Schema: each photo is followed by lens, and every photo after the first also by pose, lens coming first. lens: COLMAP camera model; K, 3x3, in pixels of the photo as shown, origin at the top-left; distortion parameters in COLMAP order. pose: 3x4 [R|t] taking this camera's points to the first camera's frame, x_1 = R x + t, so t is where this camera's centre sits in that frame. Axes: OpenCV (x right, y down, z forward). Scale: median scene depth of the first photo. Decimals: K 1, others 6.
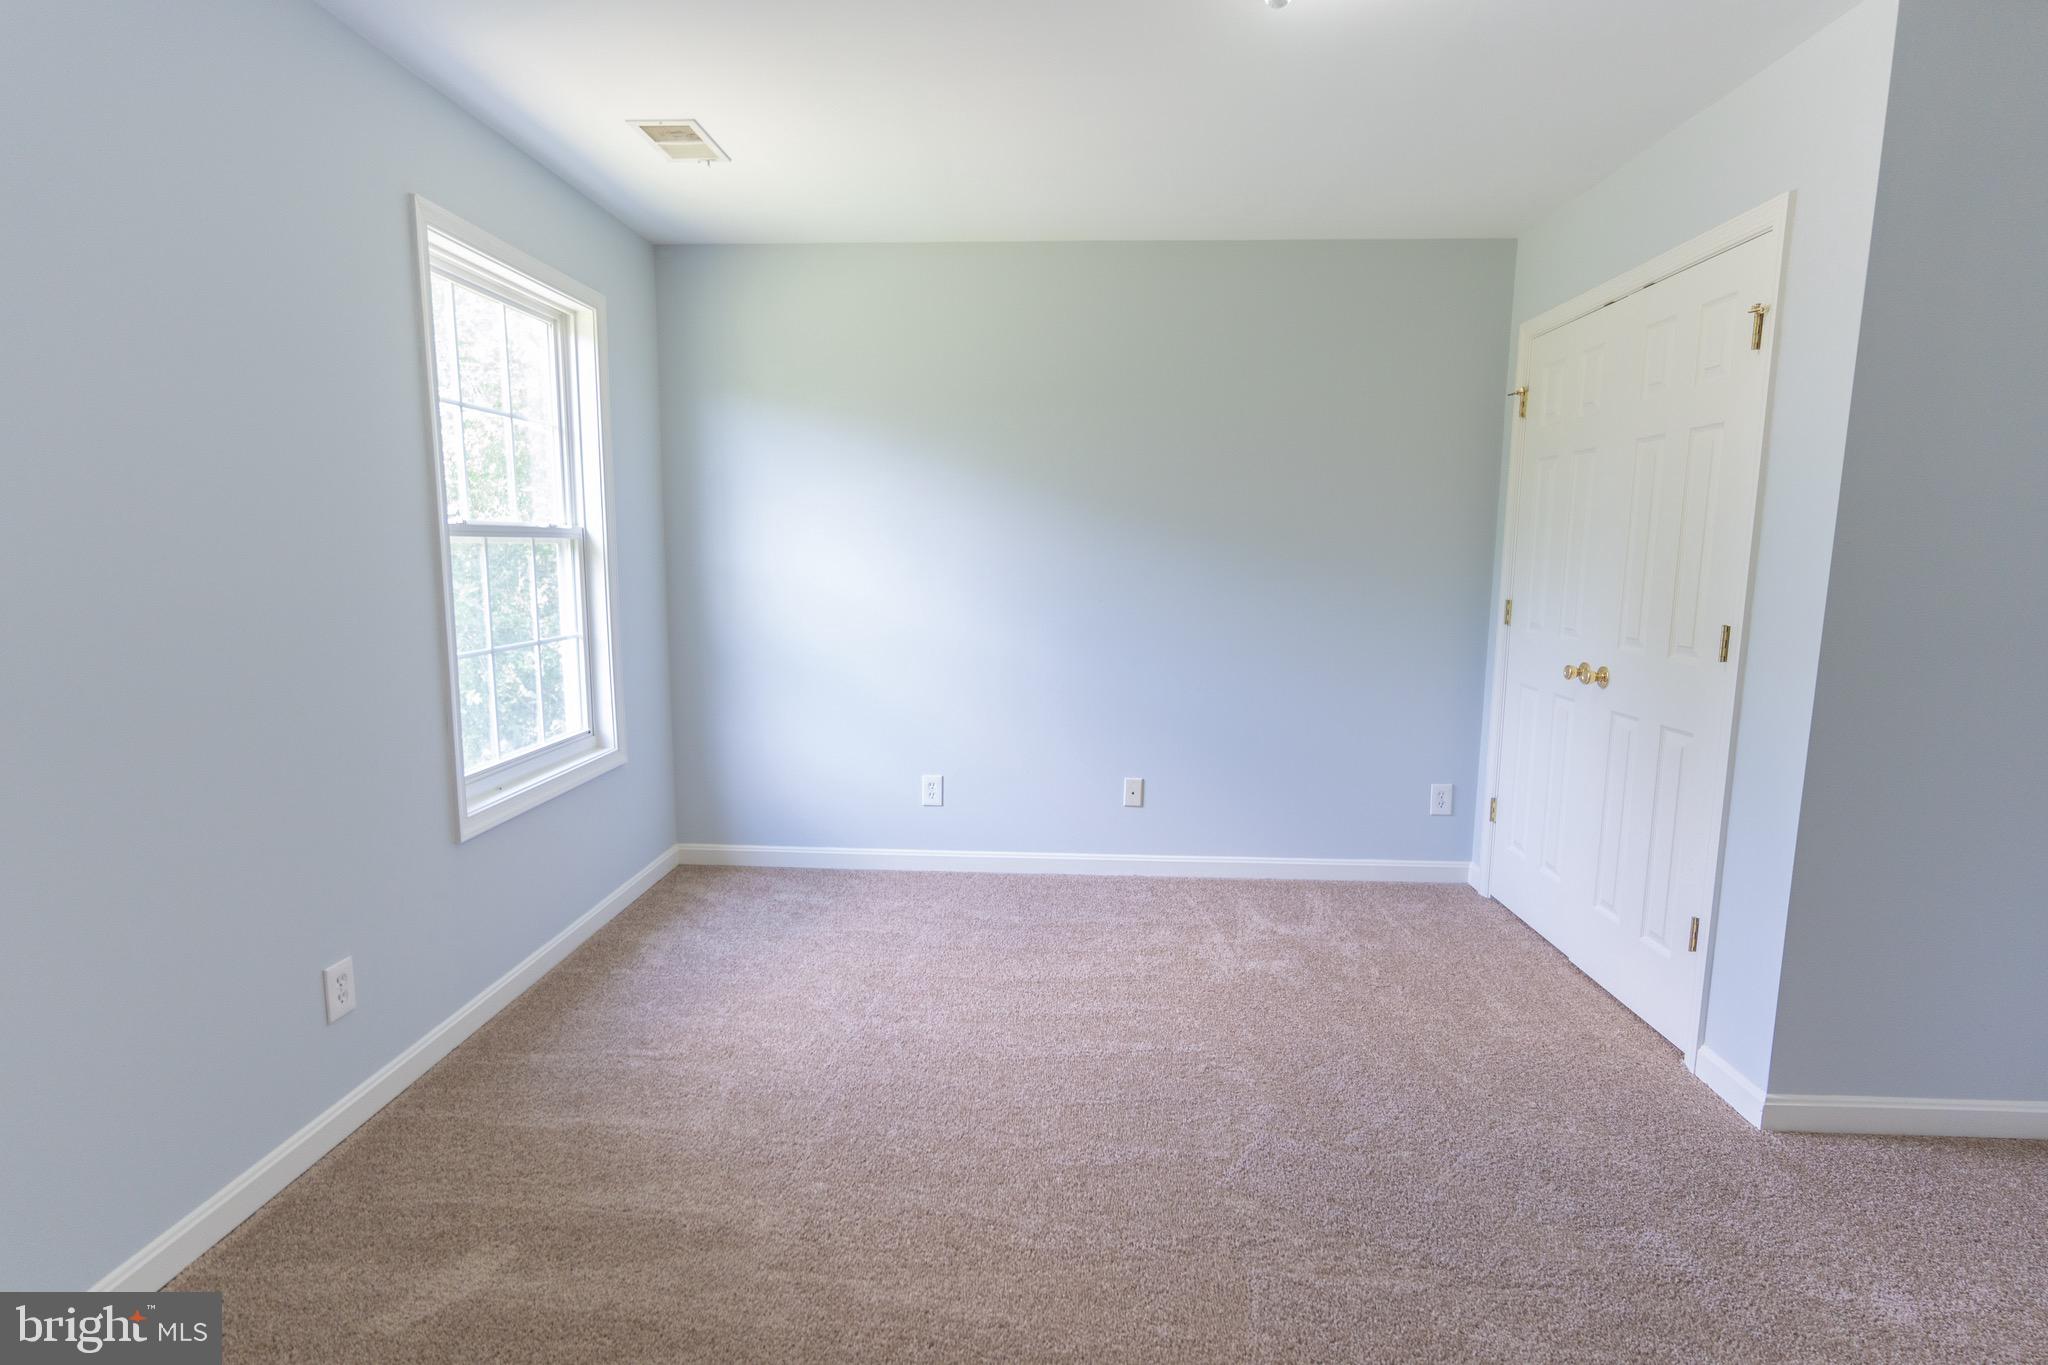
lens RADIAL K [[1001.2, 0, 1024.0], [0, 1001.2, 682.5], [0, 0, 1]] dist [0.000310, 0.000391]
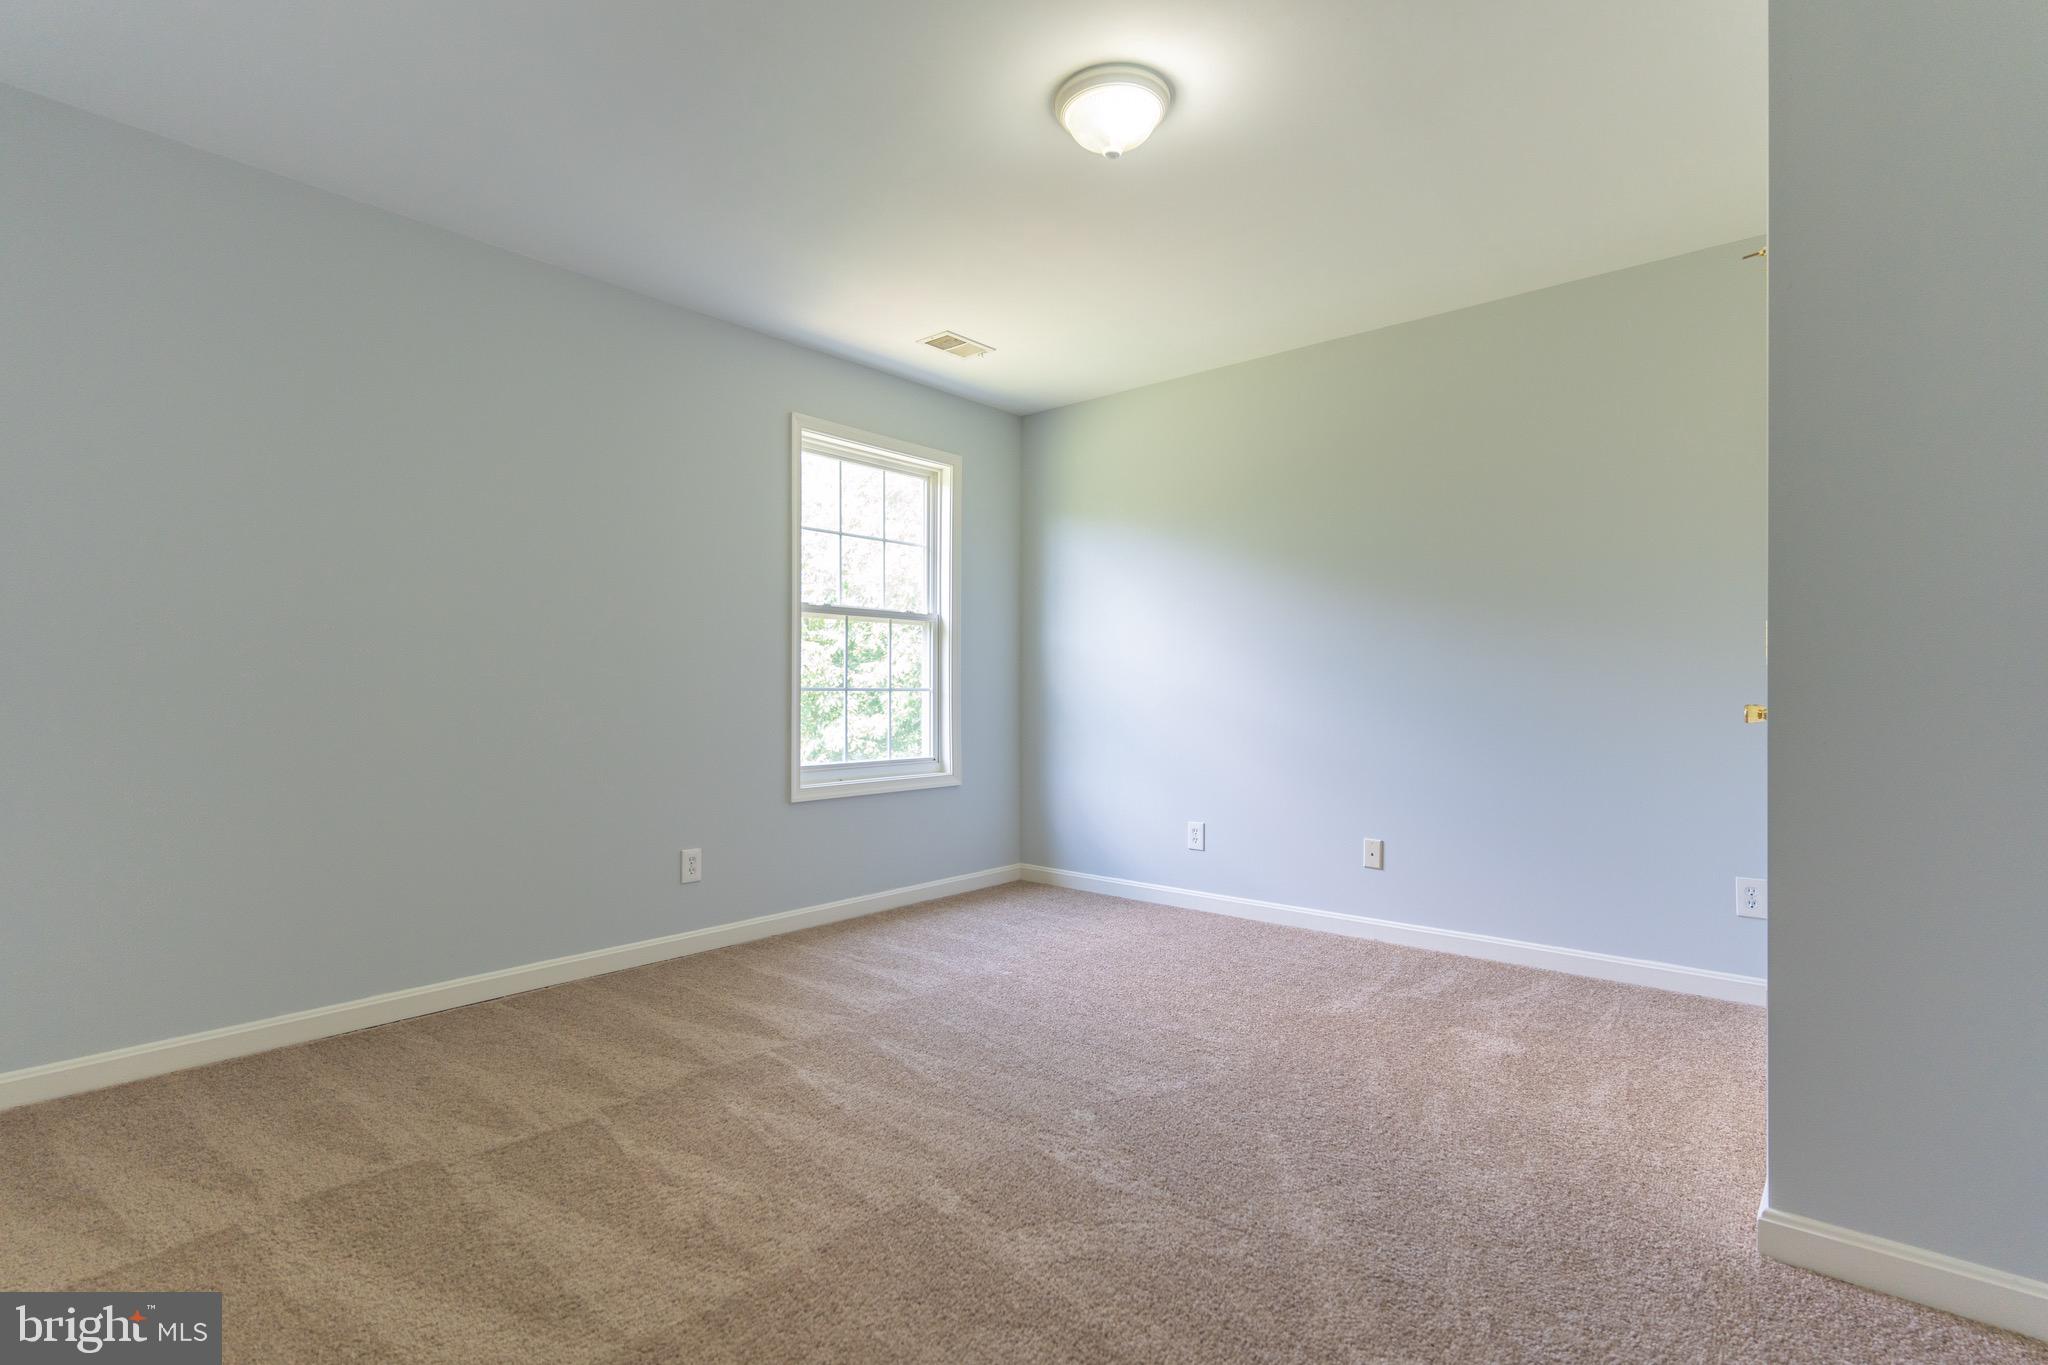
lens RADIAL K [[966.8, 0, 1017.5], [0, 966.8, 679.6], [0, 0, 1]] dist [0.002297, 0.001402]
pose [[0.788900, -0.013242, -0.614378, 0.526245], [-0.077607, 0.989616, -0.120983, 0.101521], [0.609601, 0.143123, 0.779681, 0.006397]]
